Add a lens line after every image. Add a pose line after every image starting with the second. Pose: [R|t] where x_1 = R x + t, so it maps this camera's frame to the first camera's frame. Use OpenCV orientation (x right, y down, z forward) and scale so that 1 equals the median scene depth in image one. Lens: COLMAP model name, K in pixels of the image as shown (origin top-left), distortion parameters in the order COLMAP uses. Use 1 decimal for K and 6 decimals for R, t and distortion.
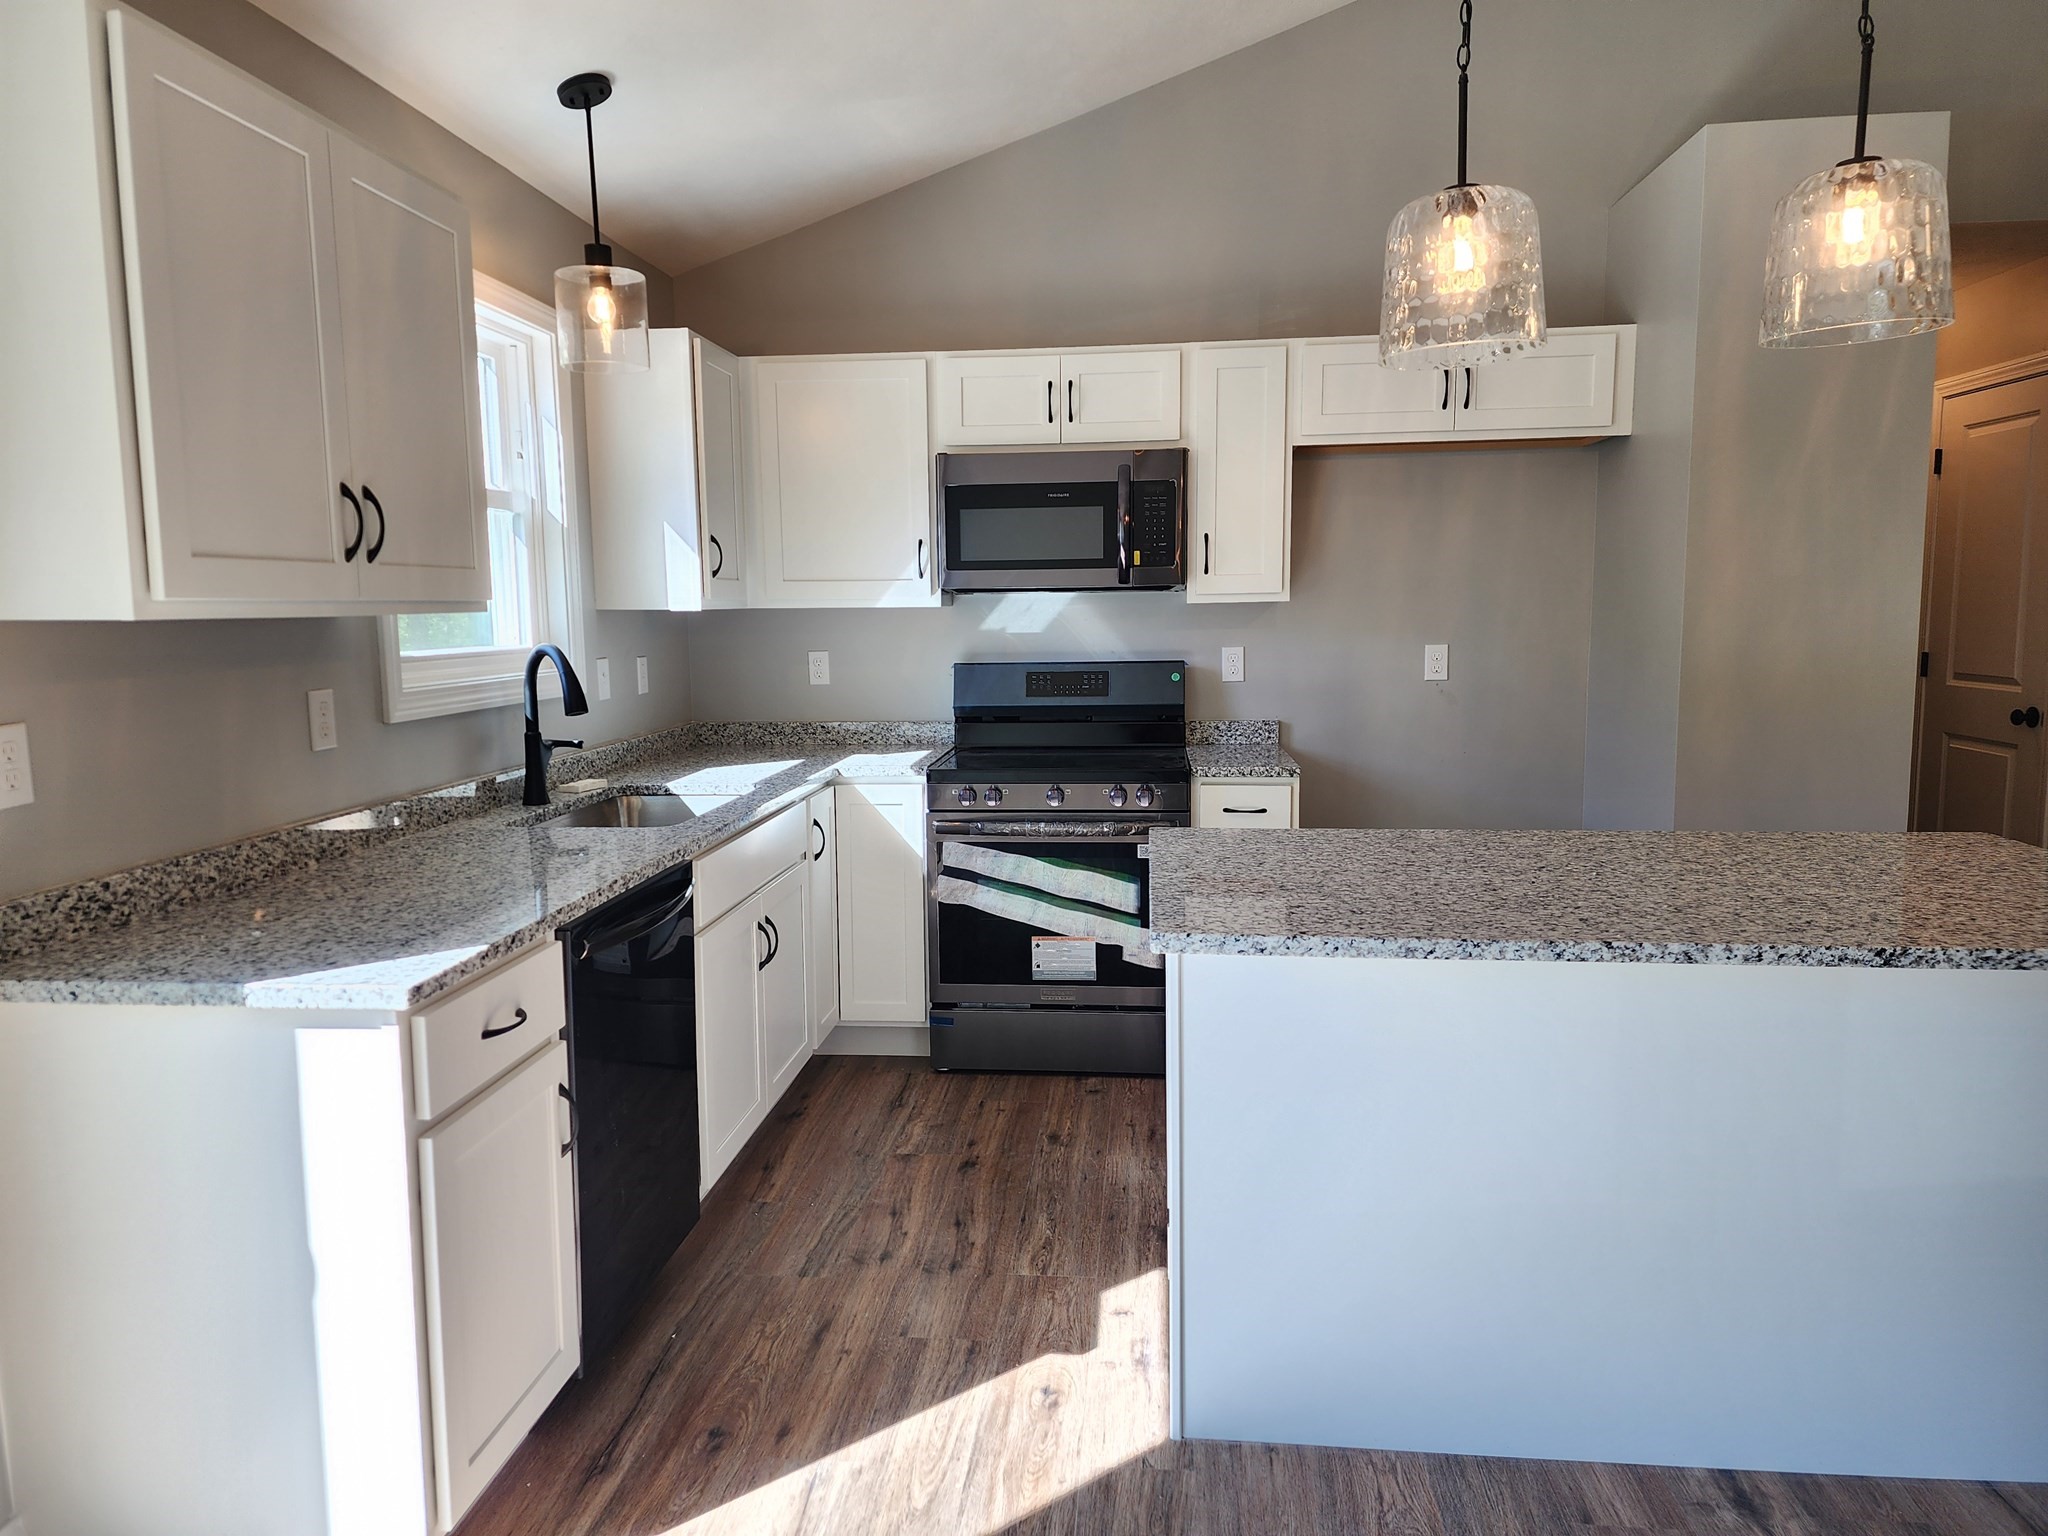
lens RADIAL K [[1356.5, 0, 997.0], [0, 1356.5, 760.1], [0, 0, 1]] dist [0.069344, -0.057726]
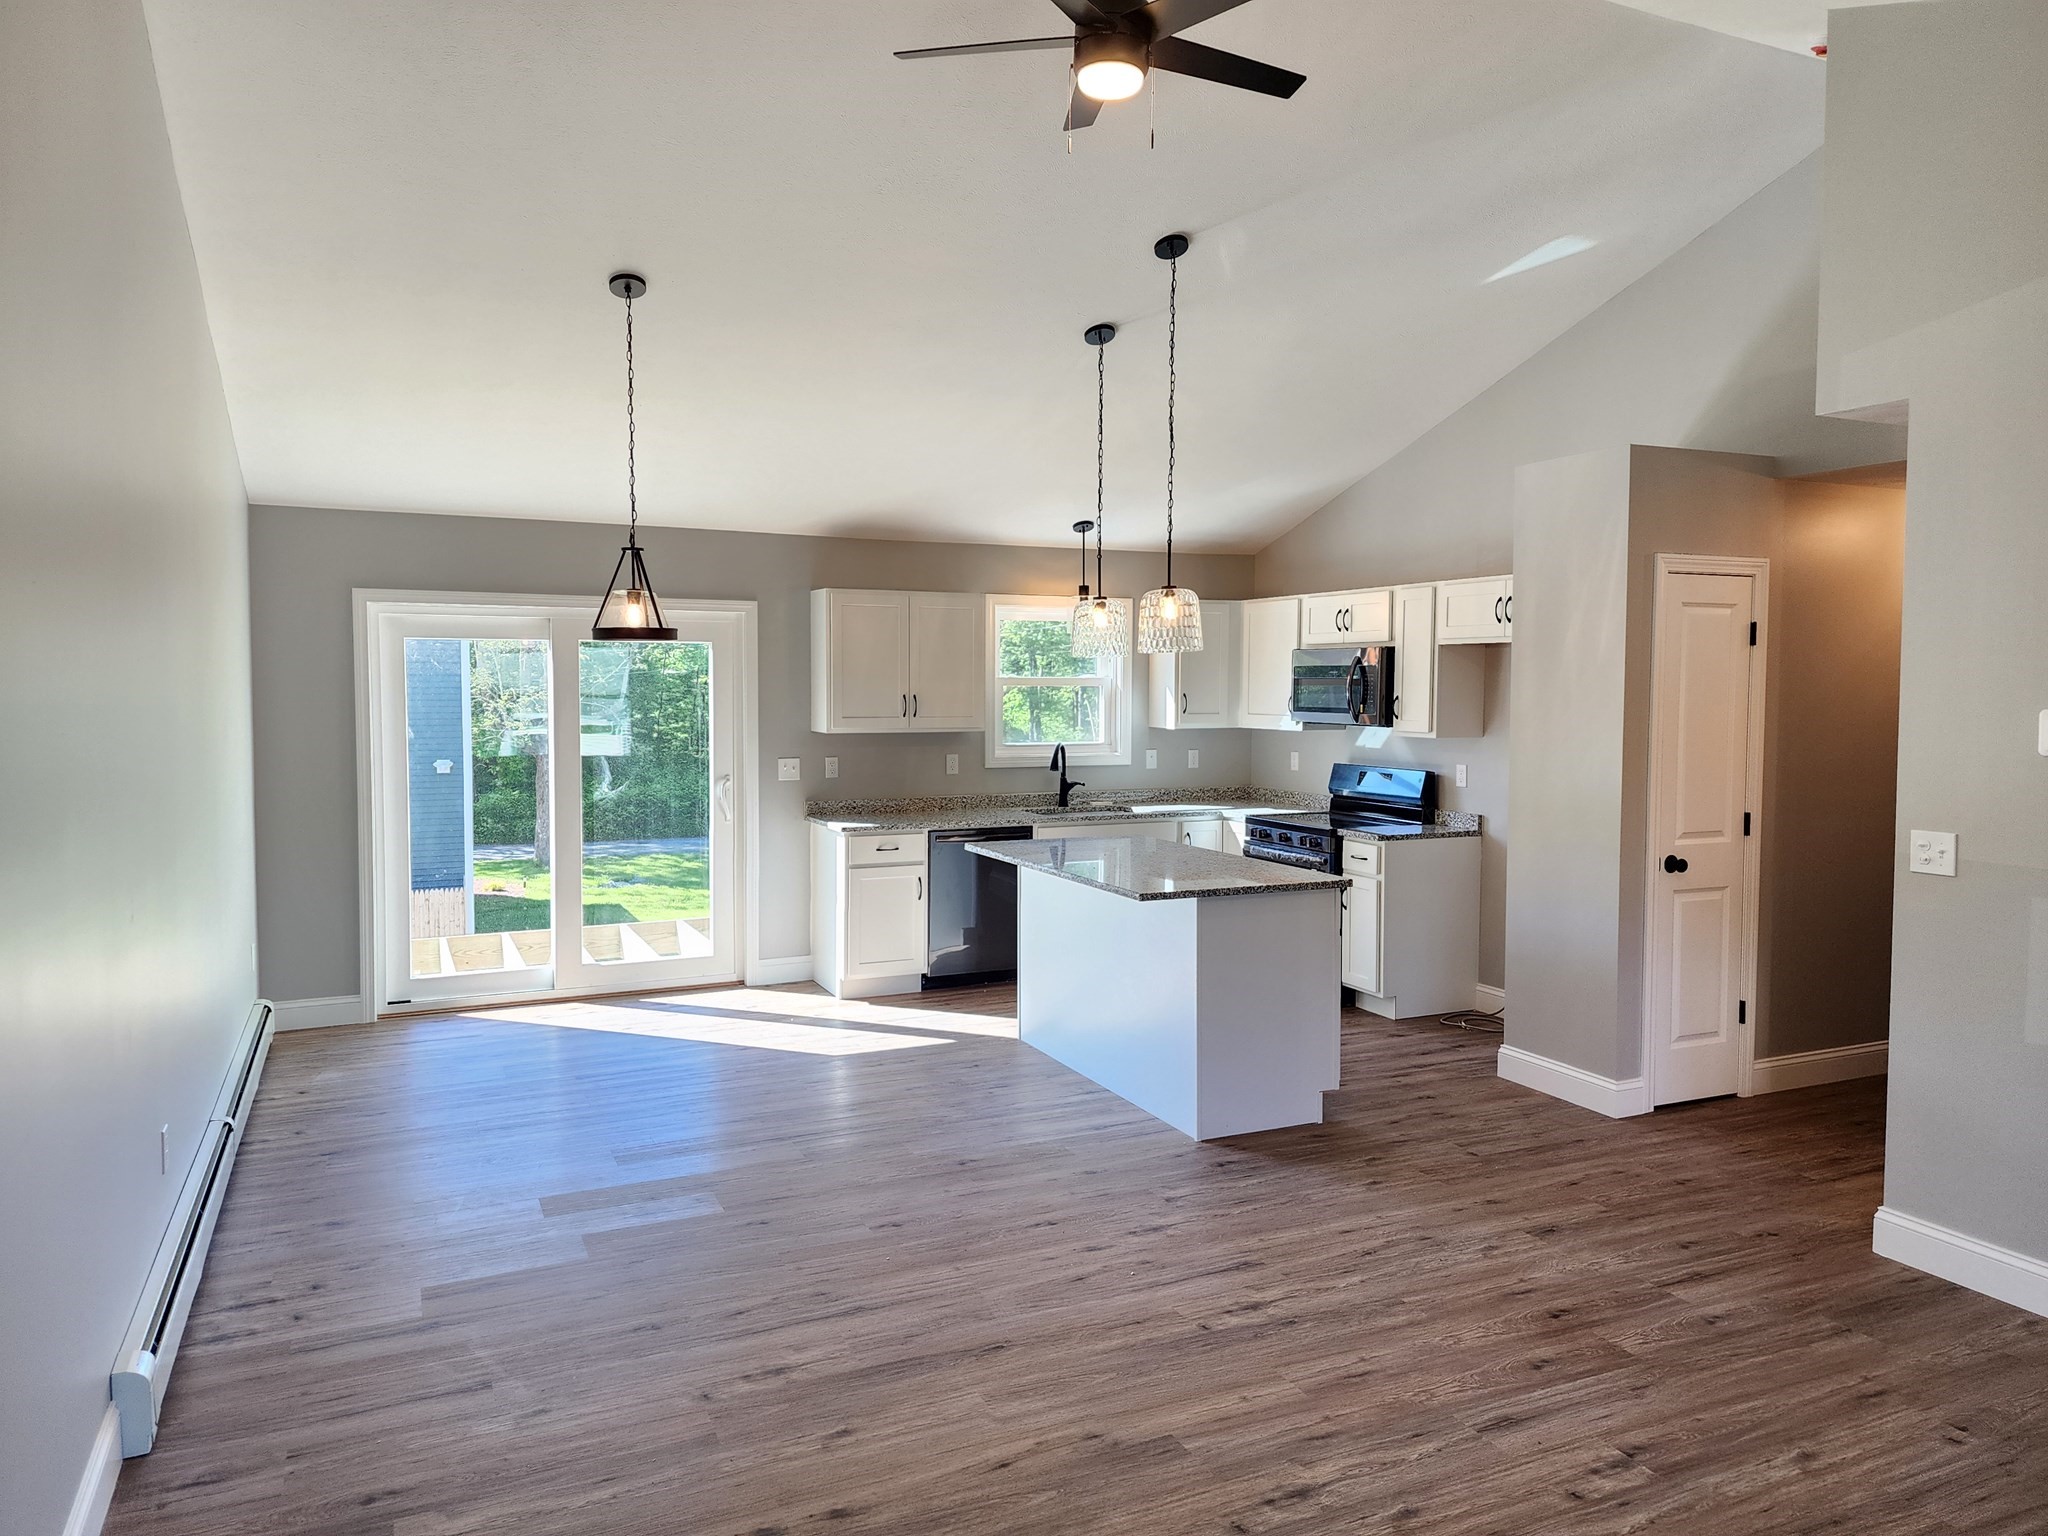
lens RADIAL K [[1356.5, 0, 997.0], [0, 1356.5, 760.1], [0, 0, 1]] dist [0.069344, -0.057726]
pose [[0.499500, 0.065310, -0.863849, 2.329313], [-0.108117, 0.994058, 0.012639, -0.094100], [0.859541, 0.087083, 0.503593, -0.455758]]
